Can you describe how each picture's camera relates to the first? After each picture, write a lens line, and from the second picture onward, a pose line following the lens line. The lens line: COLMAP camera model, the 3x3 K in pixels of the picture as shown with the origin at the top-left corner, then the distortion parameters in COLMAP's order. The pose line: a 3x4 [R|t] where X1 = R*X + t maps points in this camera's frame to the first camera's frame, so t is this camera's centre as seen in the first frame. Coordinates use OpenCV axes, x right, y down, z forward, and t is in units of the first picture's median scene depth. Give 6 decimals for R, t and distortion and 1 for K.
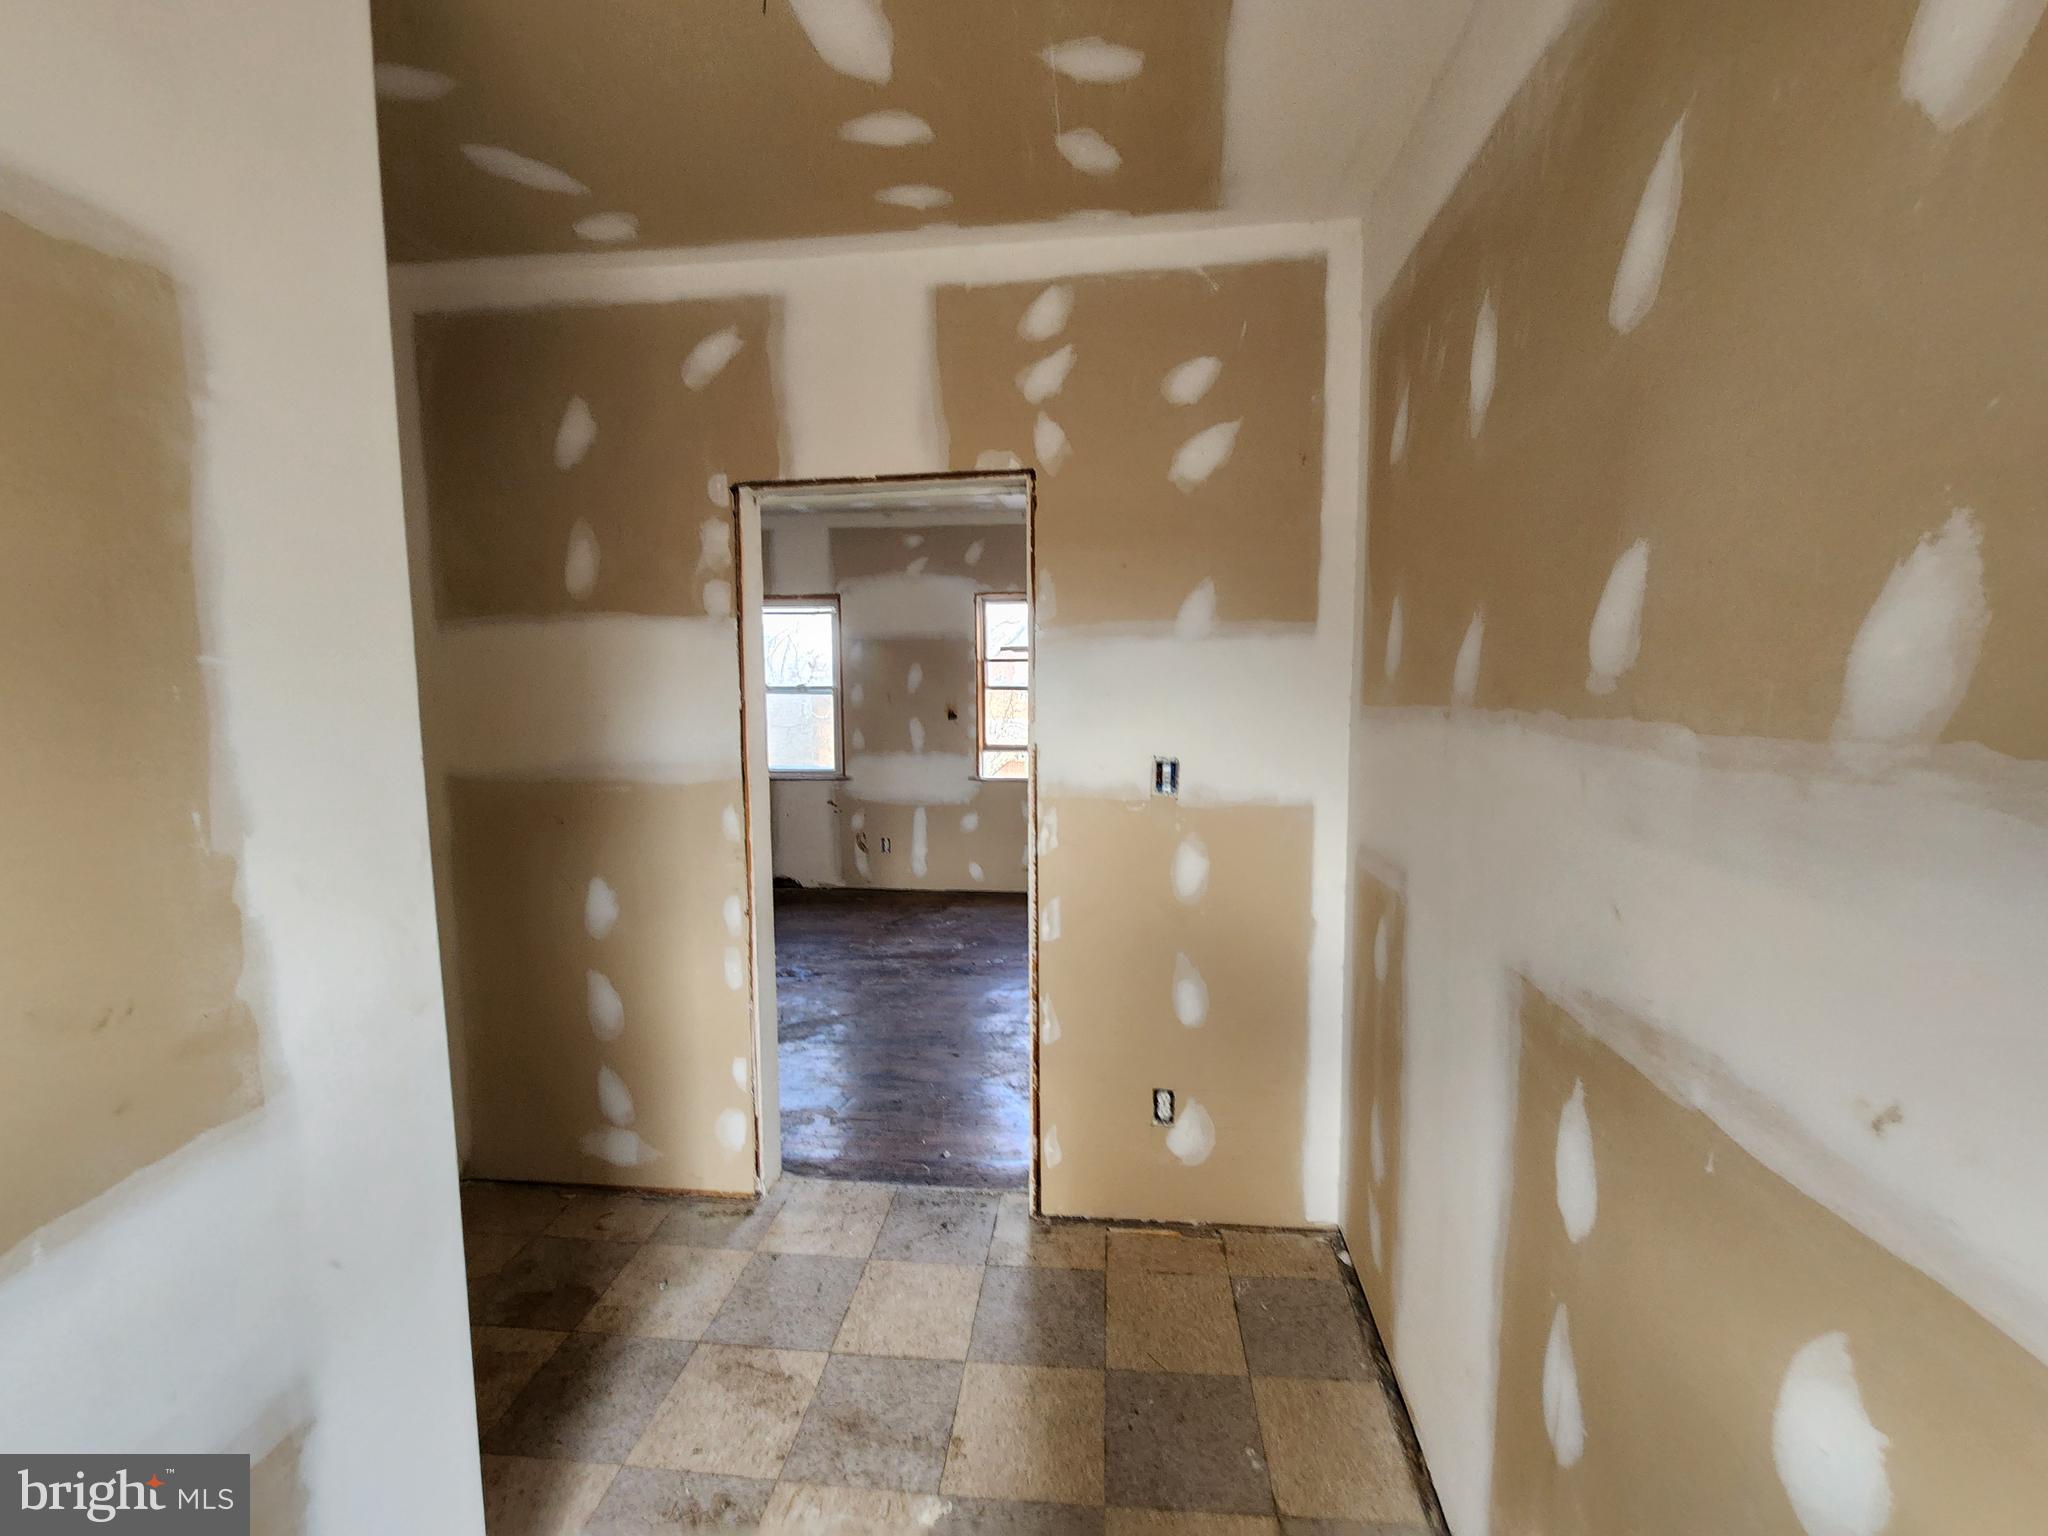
lens RADIAL K [[831.2, 0, 1005.7], [0, 831.2, 770.0], [0, 0, 1]] dist [-0.004298, 0.000767]
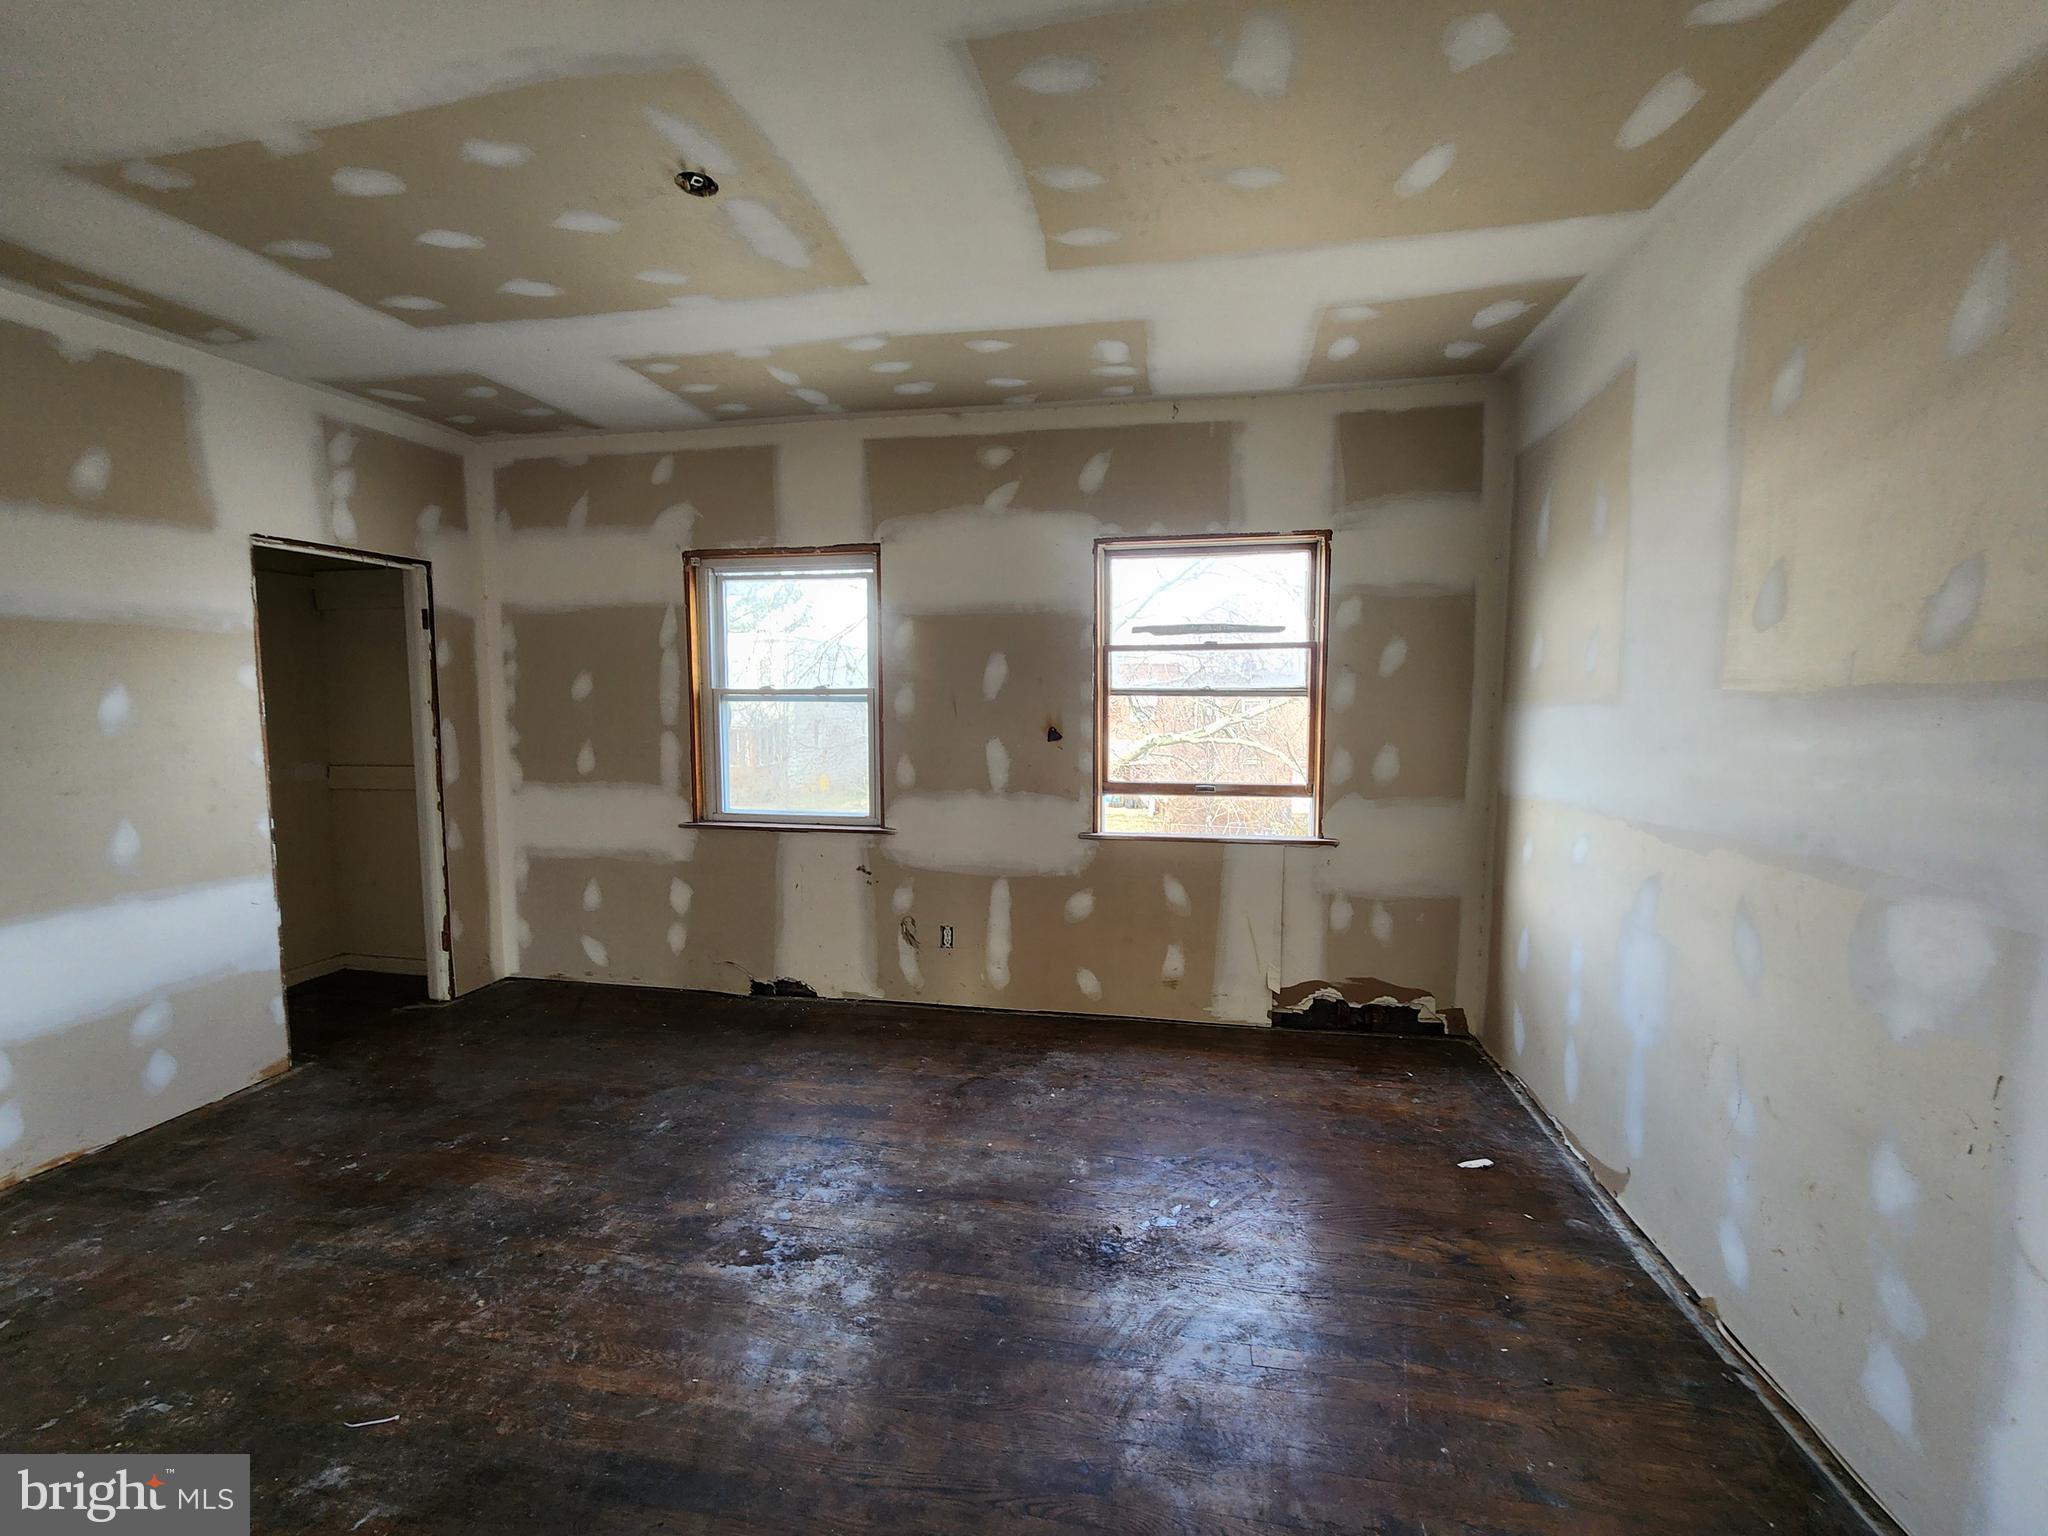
lens RADIAL K [[831.2, 0, 1030.7], [0, 831.2, 775.7], [0, 0, 1]] dist [-0.004298, 0.000767]
pose [[0.999016, 0.010454, -0.043093, -0.054402], [-0.011027, 0.999854, -0.013082, -0.026709], [0.042950, 0.013545, 0.998985, 0.370416]]
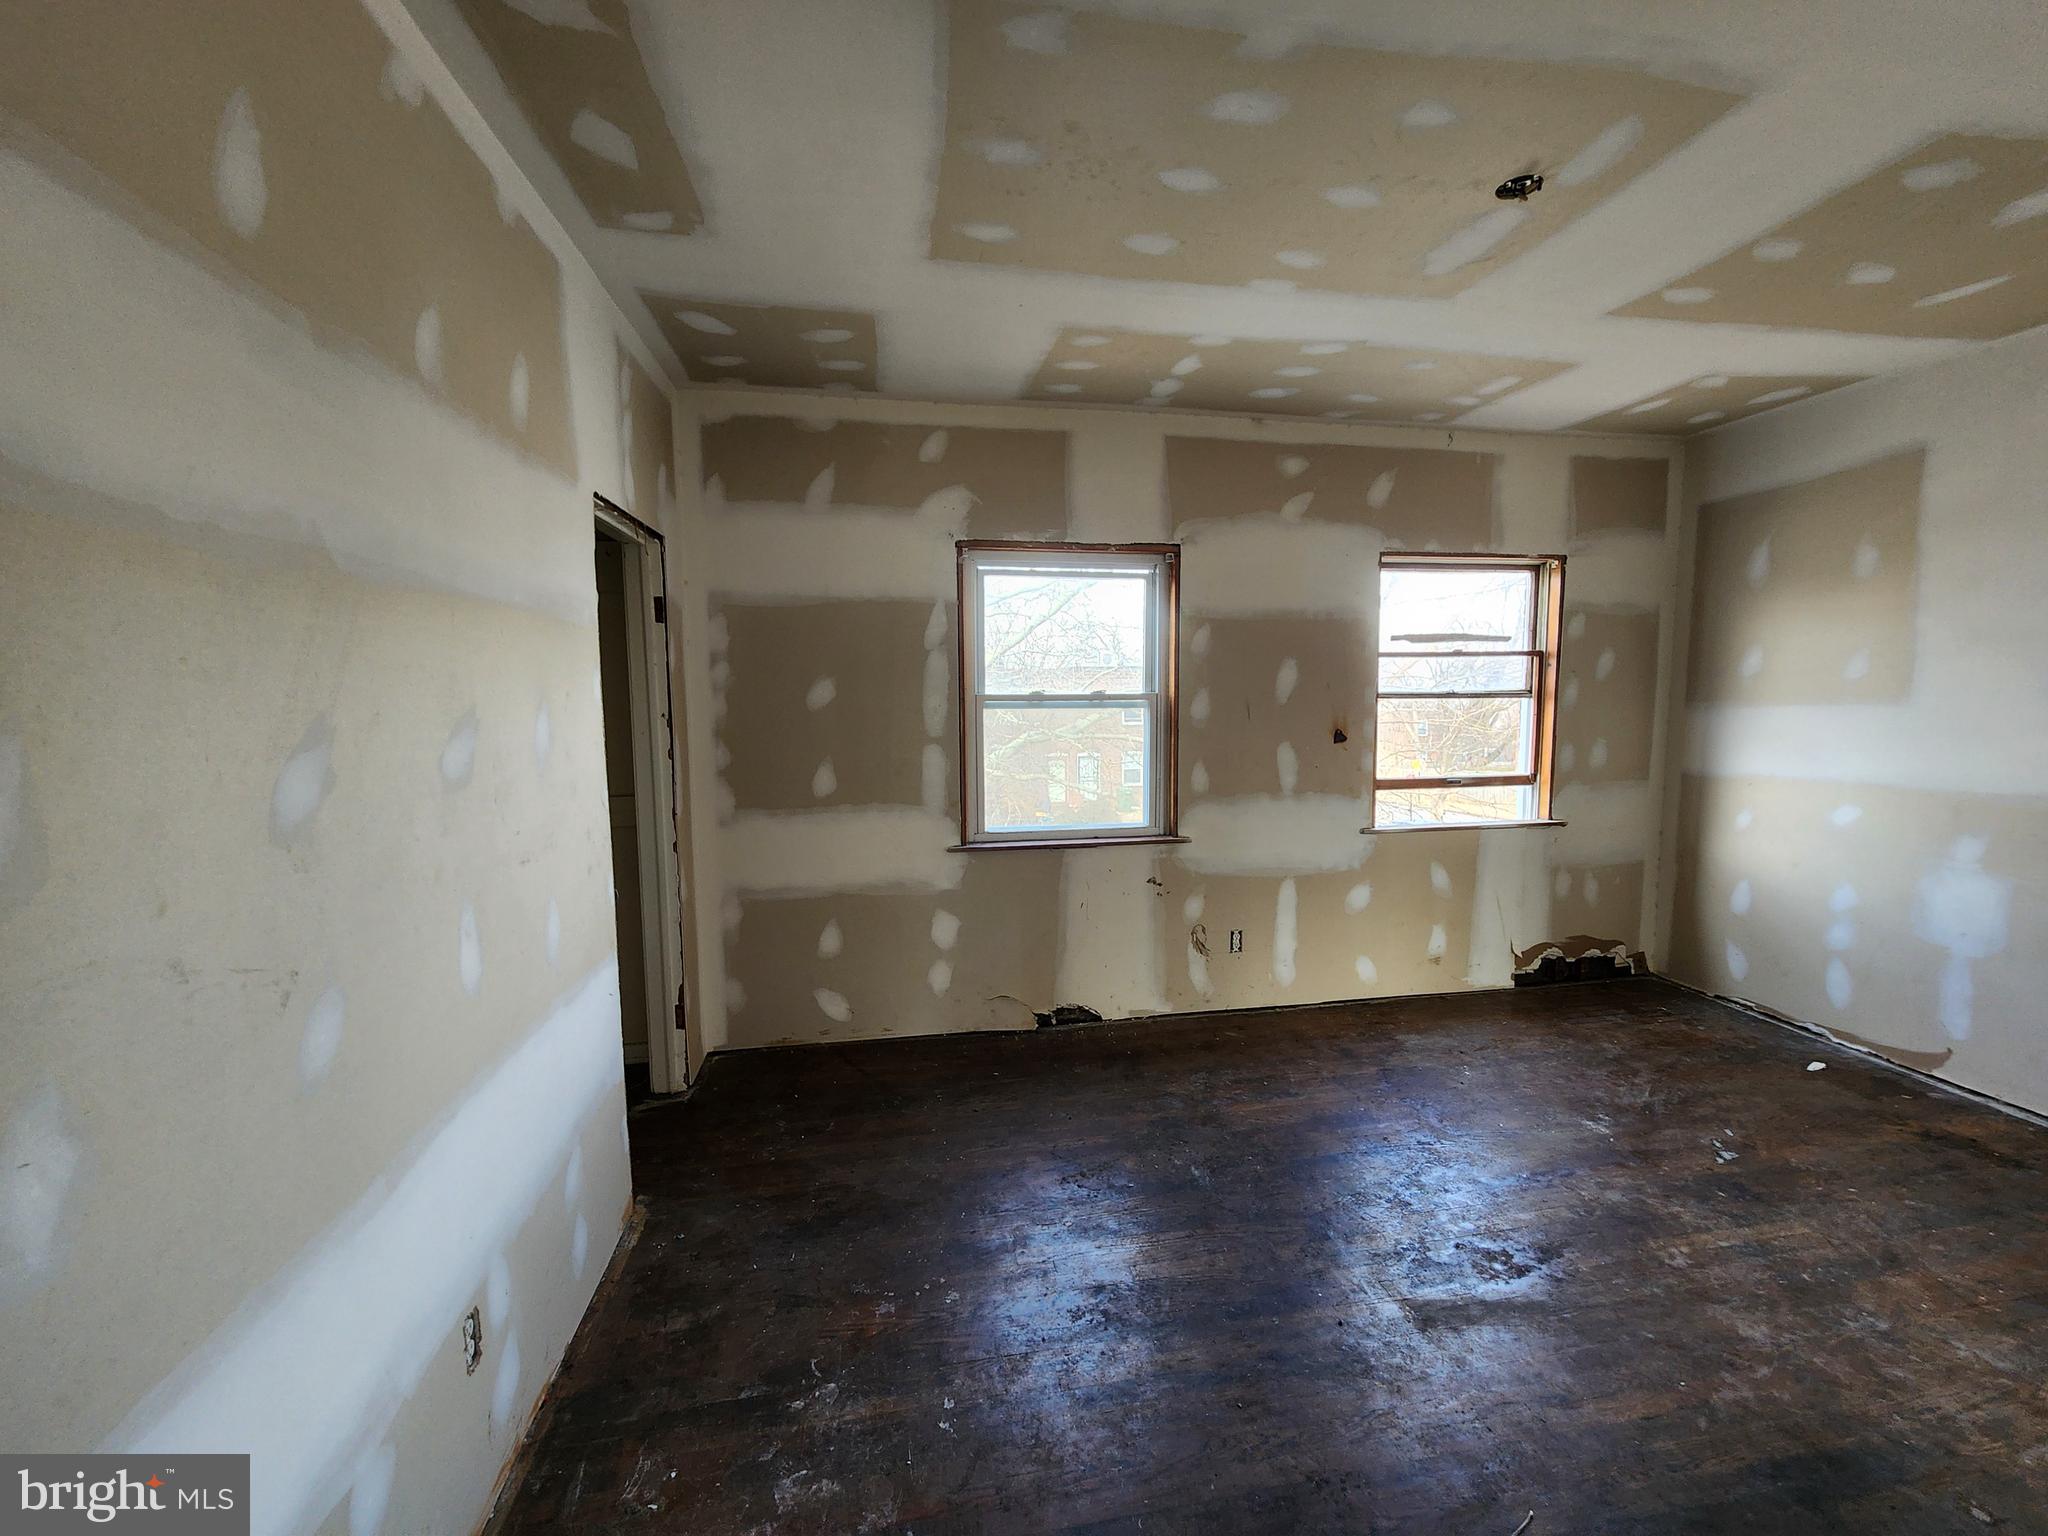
lens RADIAL K [[831.2, 0, 1023.4], [0, 831.2, 773.6], [0, 0, 1]] dist [-0.004298, 0.000767]
pose [[0.953514, -0.030643, 0.299786, -0.498955], [0.034358, 0.999384, -0.007128, -0.040783], [-0.299383, 0.017097, 0.953980, 0.446196]]
